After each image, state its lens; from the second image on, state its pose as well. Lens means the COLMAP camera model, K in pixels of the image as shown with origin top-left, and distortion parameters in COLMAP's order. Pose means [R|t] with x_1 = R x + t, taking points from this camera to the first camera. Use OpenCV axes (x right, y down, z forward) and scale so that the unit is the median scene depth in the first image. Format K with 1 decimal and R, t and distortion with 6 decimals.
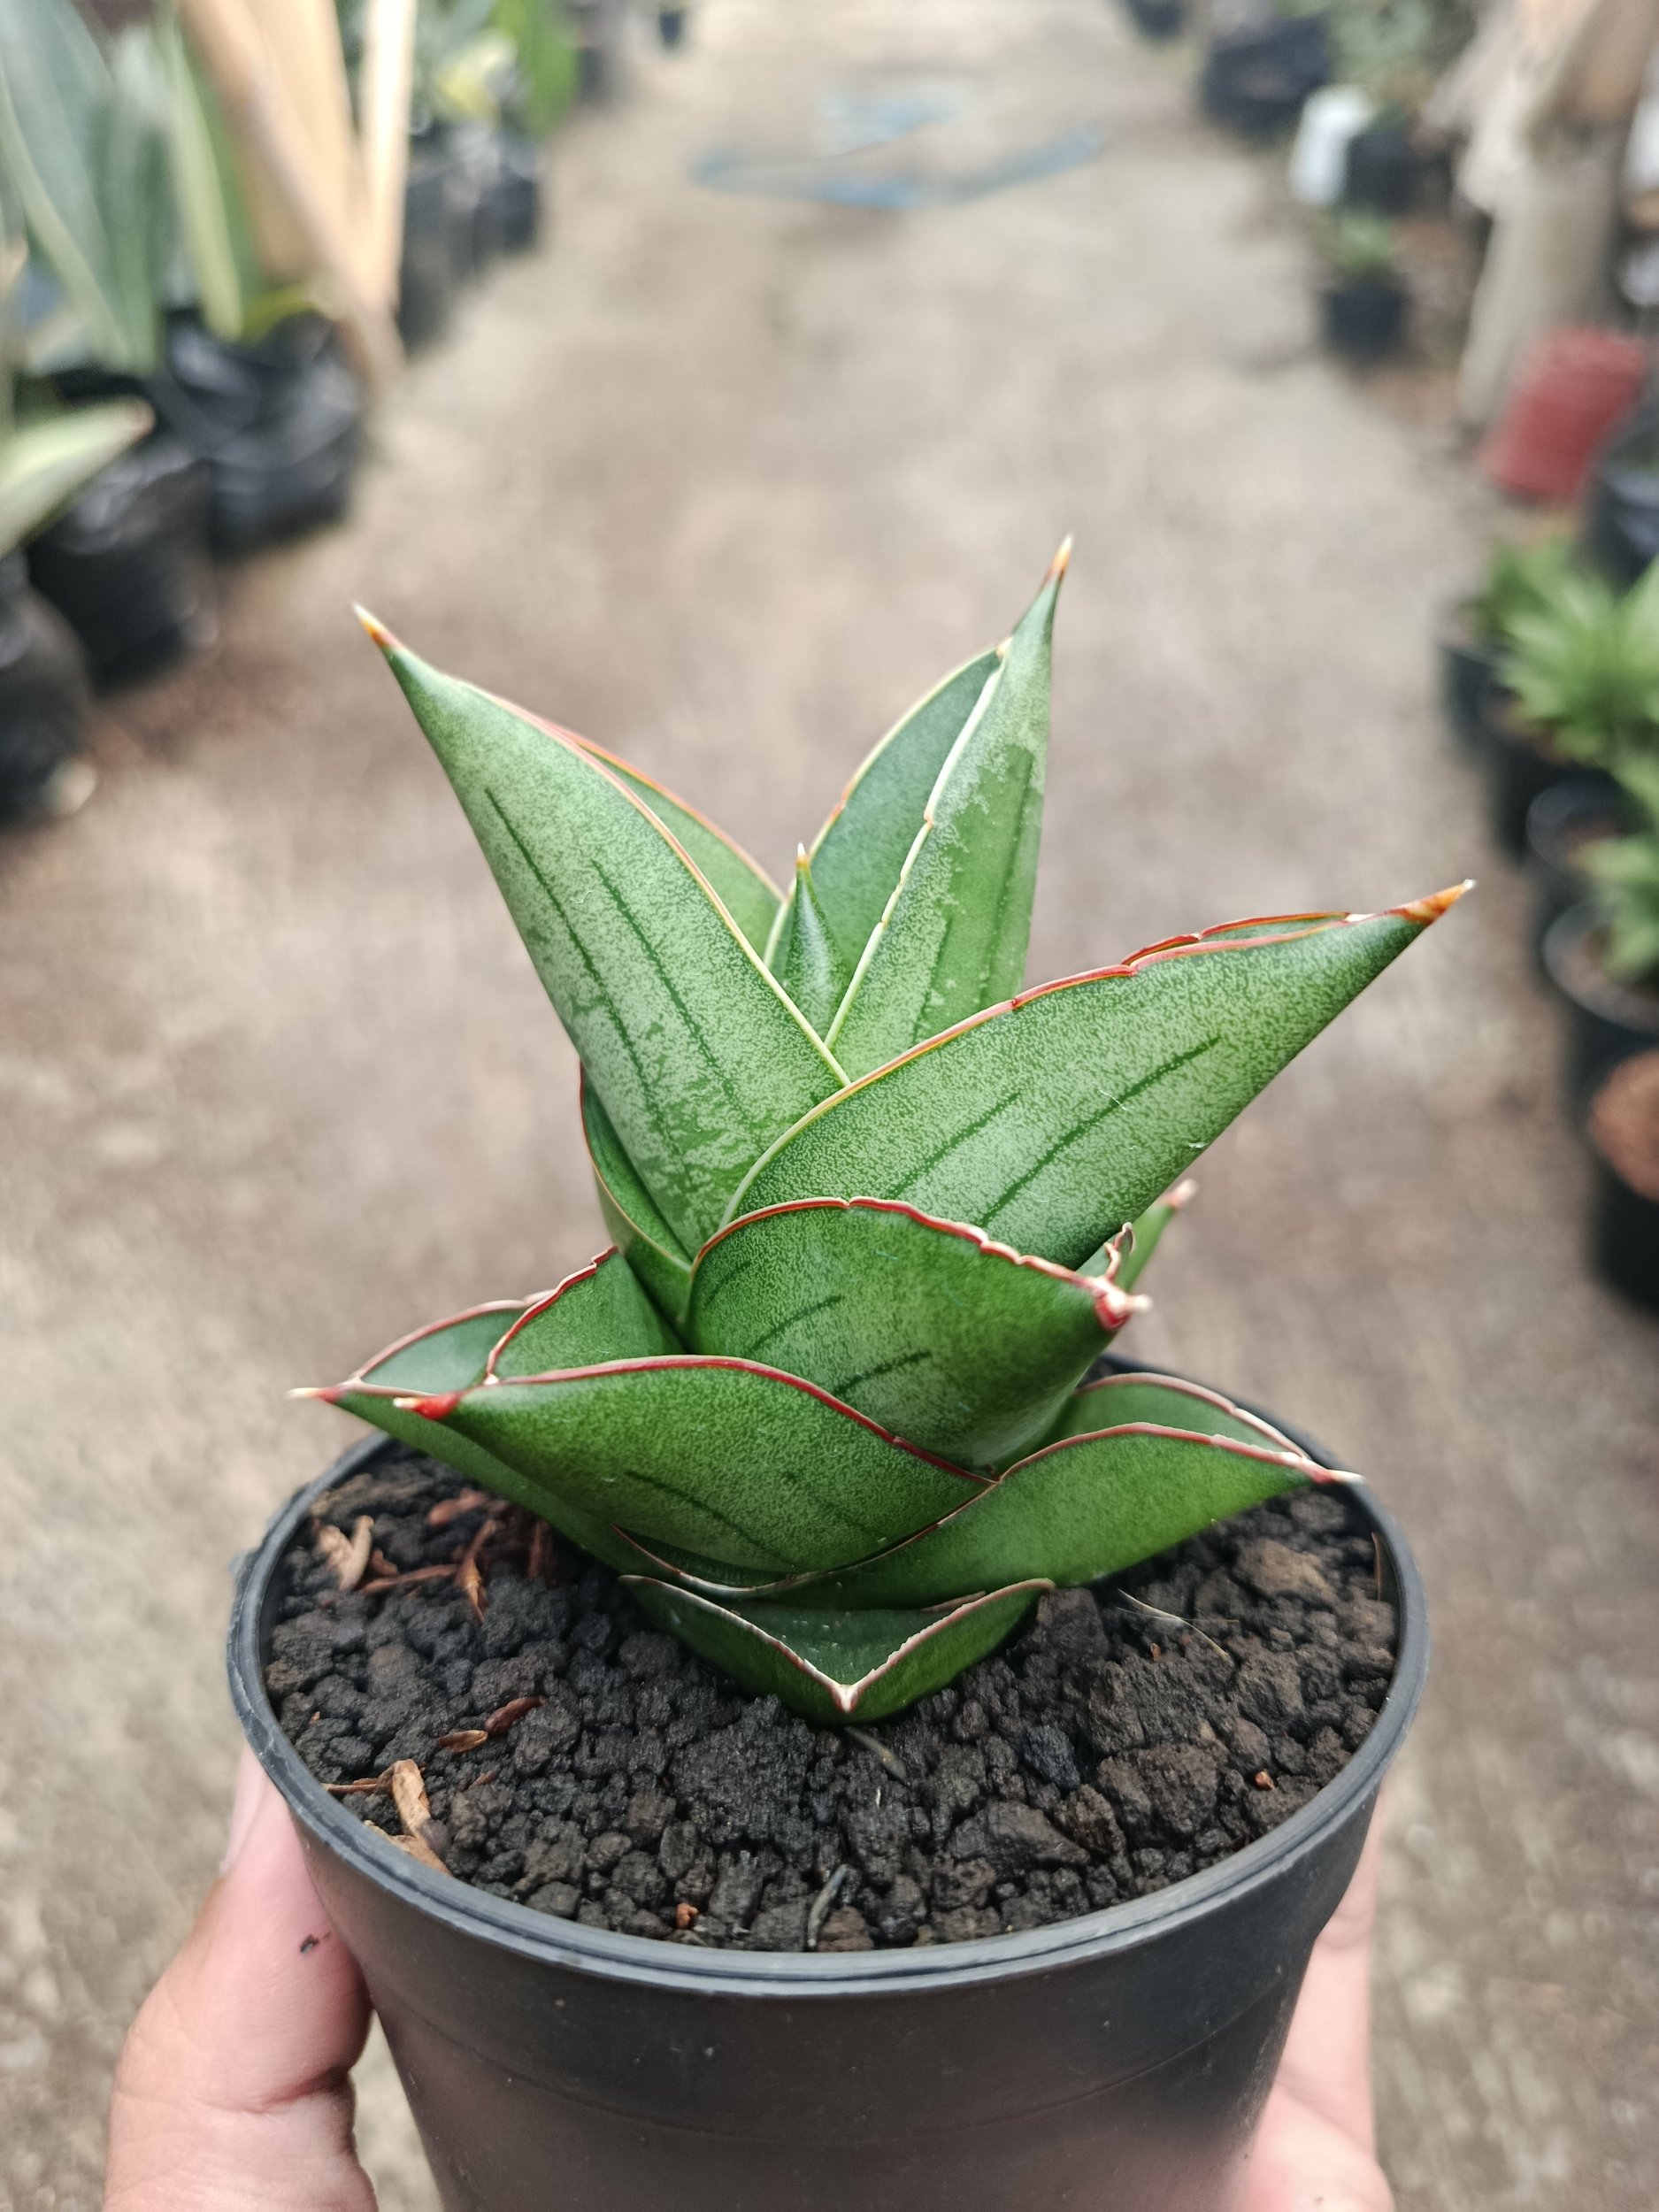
lens RADIAL K [[1660.5, 0, 823.7], [0, 1660.5, 1069.5], [0, 0, 1]] dist [0.031472, -0.019626]
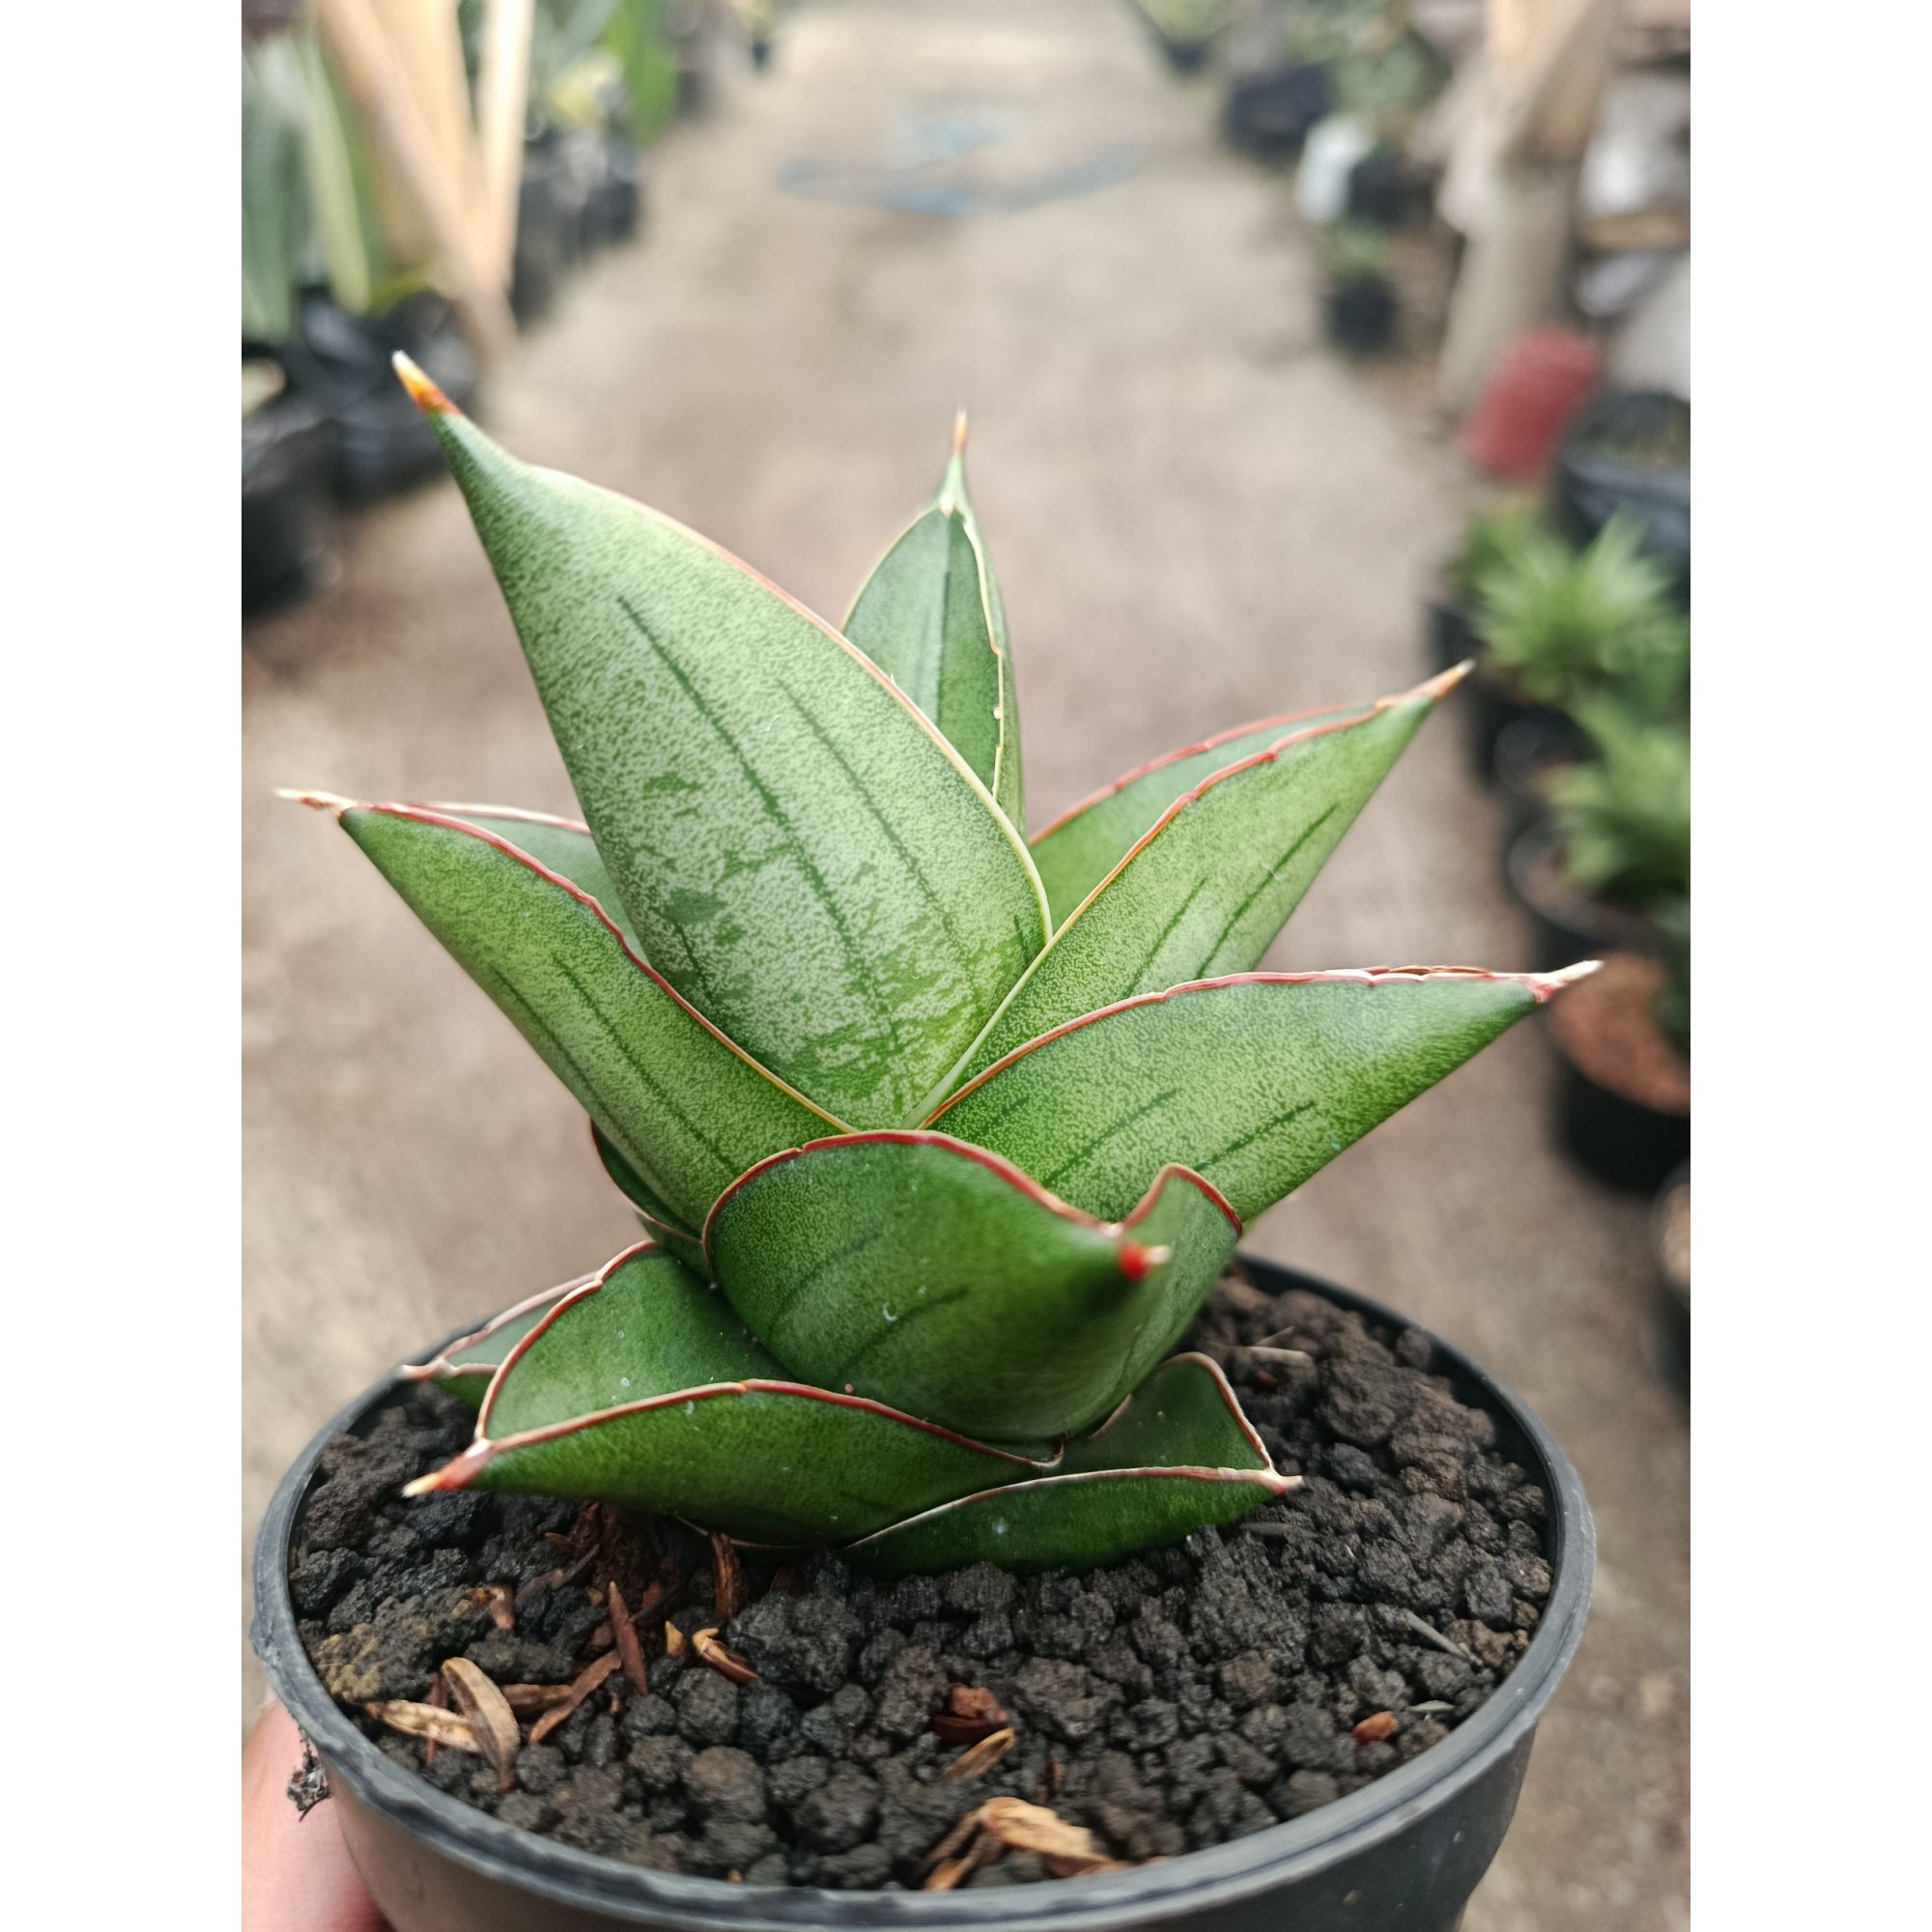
lens RADIAL K [[1459.4, 0, 963.5], [0, 1459.4, 940.7], [0, 0, 1]] dist [0.002082, 0.011756]
pose [[0.642884, -0.121915, 0.756199, -0.655919], [0.199774, 0.979770, -0.011879, 0.031670], [-0.739453, 0.158705, 0.654234, 0.466675]]
